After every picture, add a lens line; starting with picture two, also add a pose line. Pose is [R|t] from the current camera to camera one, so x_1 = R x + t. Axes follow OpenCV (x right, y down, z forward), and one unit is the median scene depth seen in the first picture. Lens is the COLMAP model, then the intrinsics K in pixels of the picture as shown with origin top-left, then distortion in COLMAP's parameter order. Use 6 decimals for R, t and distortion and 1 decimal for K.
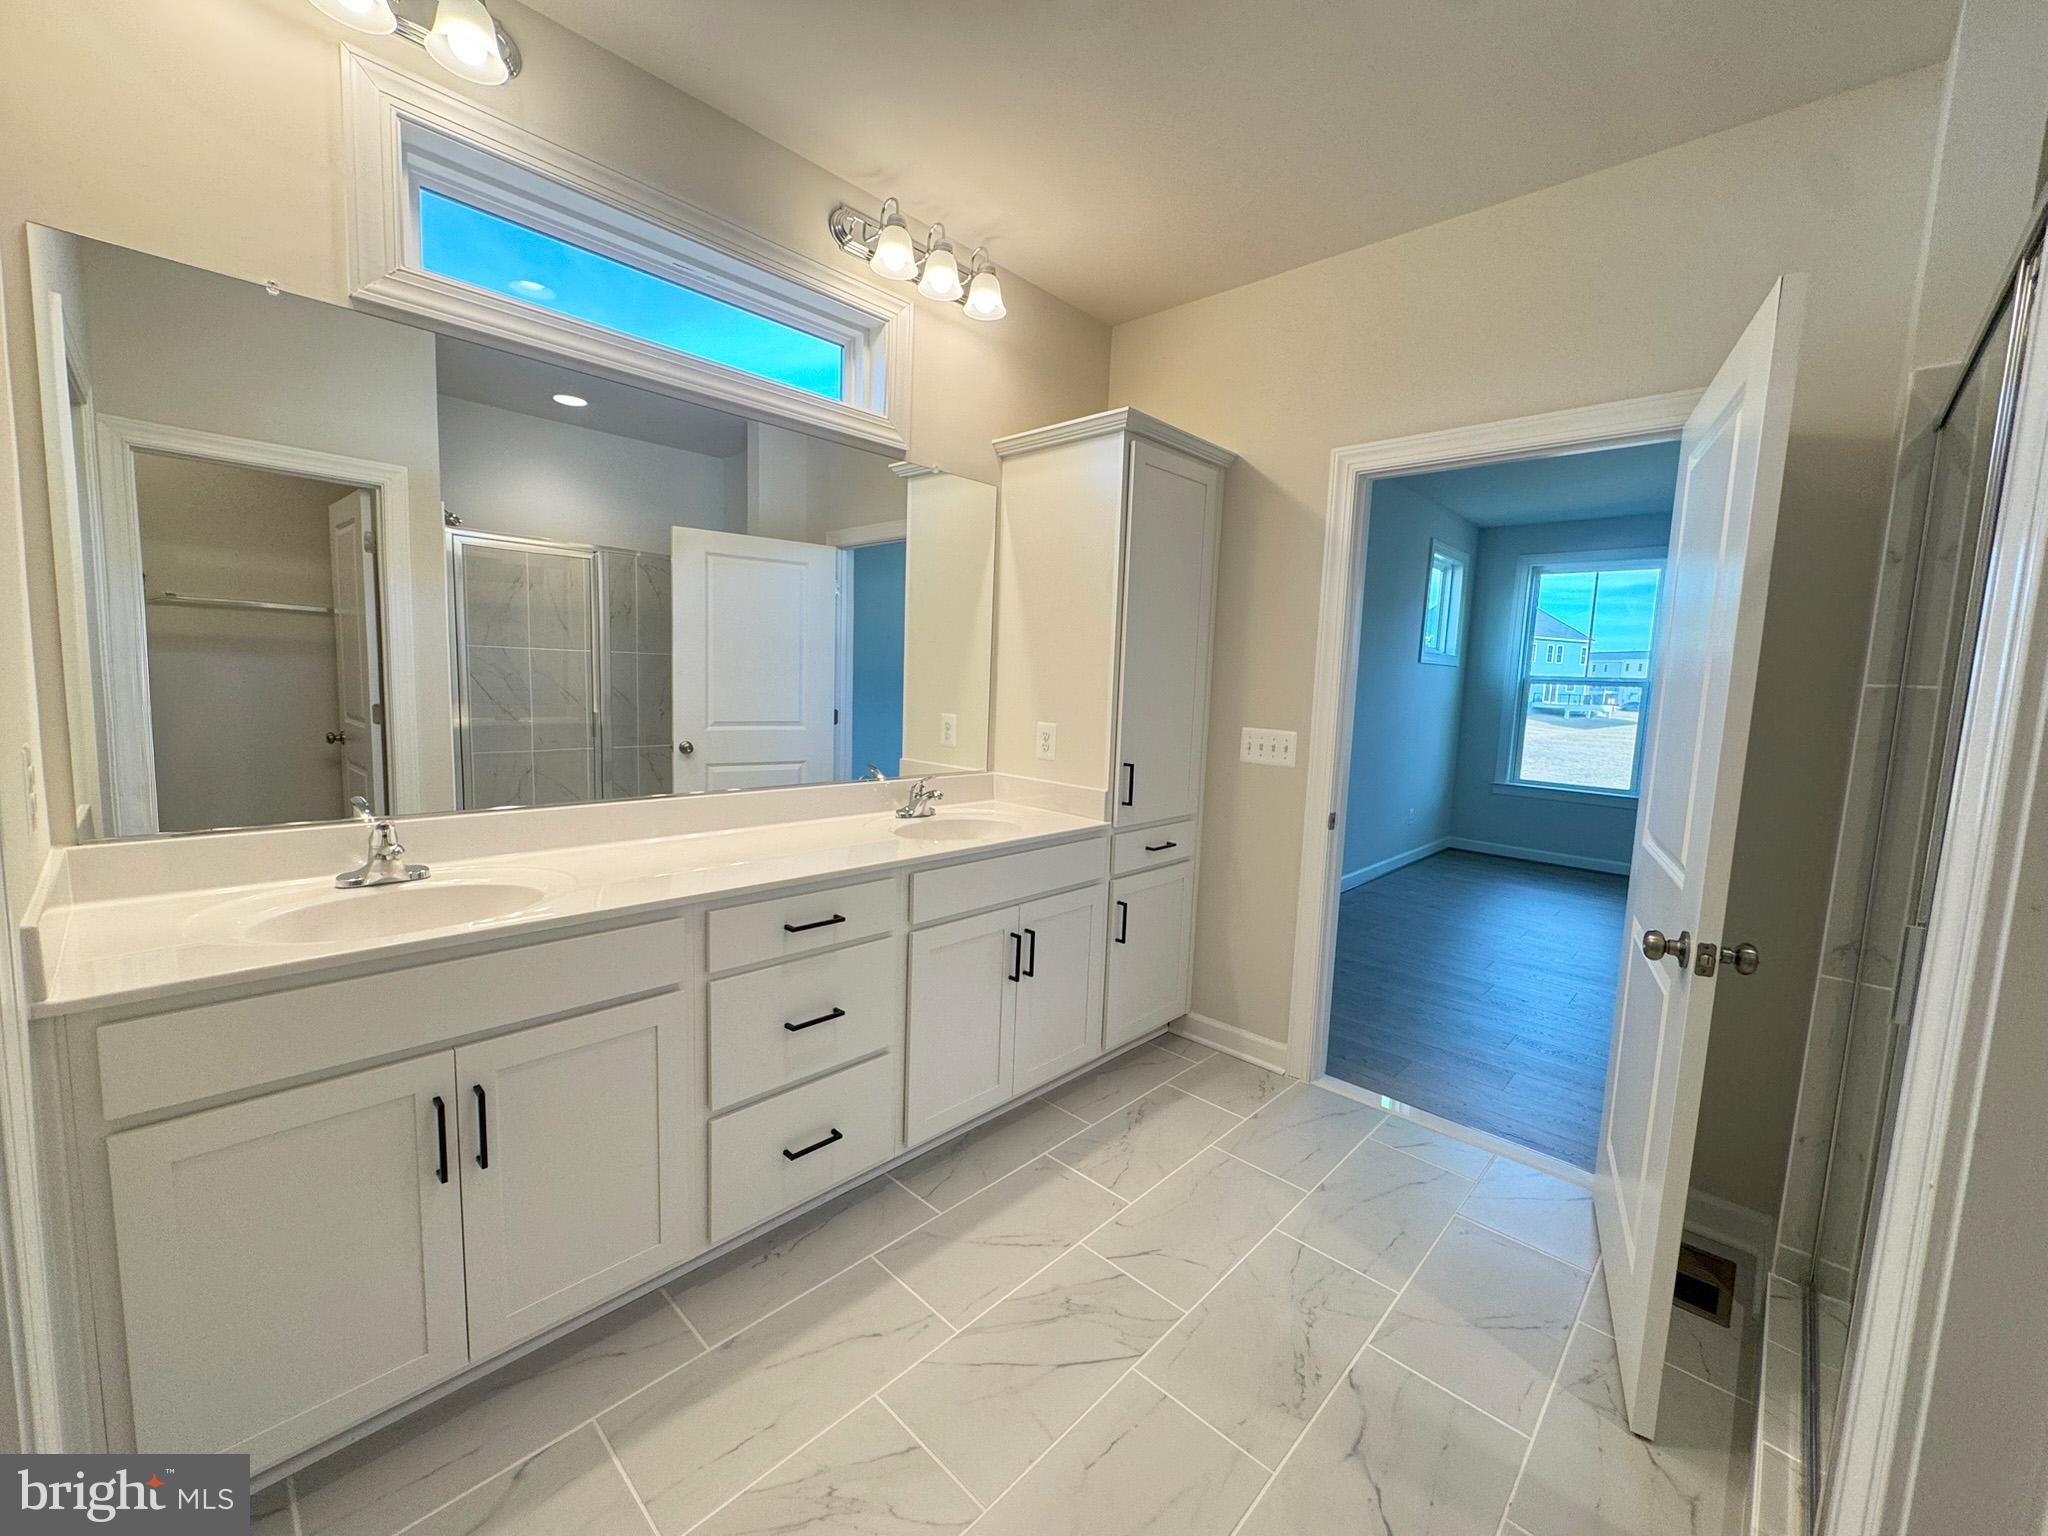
lens RADIAL K [[813.4, 0, 1031.4], [0, 813.4, 767.7], [0, 0, 1]] dist [-0.003765, -0.000133]
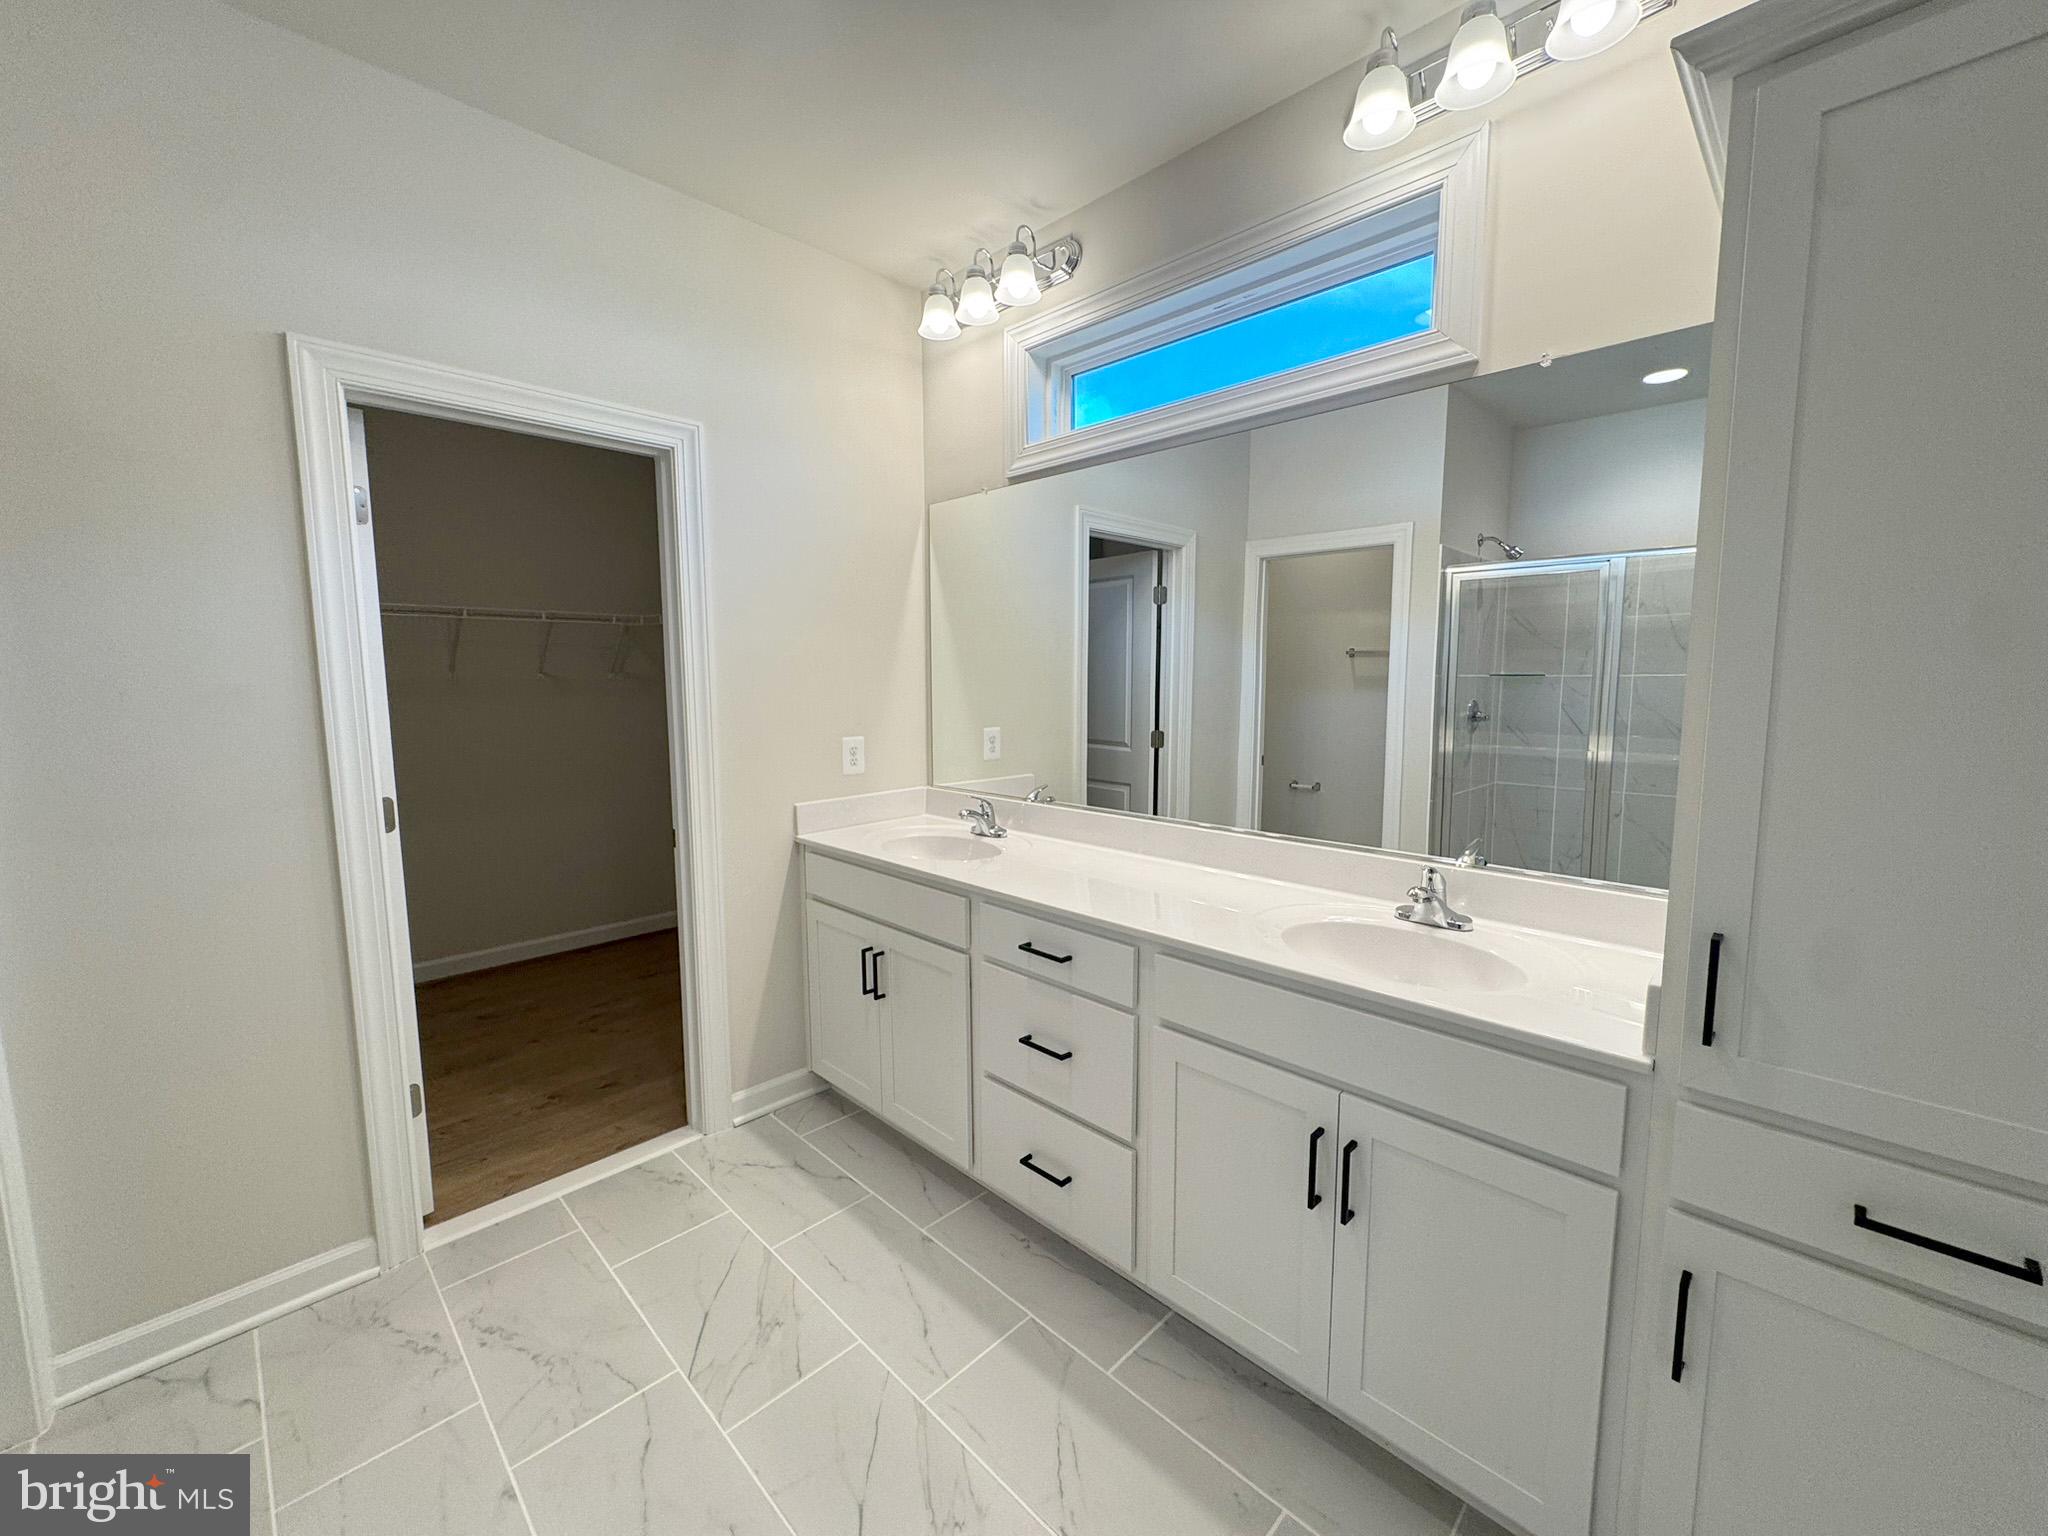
lens RADIAL K [[813.4, 0, 1023.7], [0, 813.4, 763.8], [0, 0, 1]] dist [-0.003765, -0.000133]
pose [[-0.029186, 0.071366, -0.997023, 0.681174], [-0.108119, 0.991371, 0.074127, -0.106059], [0.993710, 0.109960, -0.021218, 0.905419]]
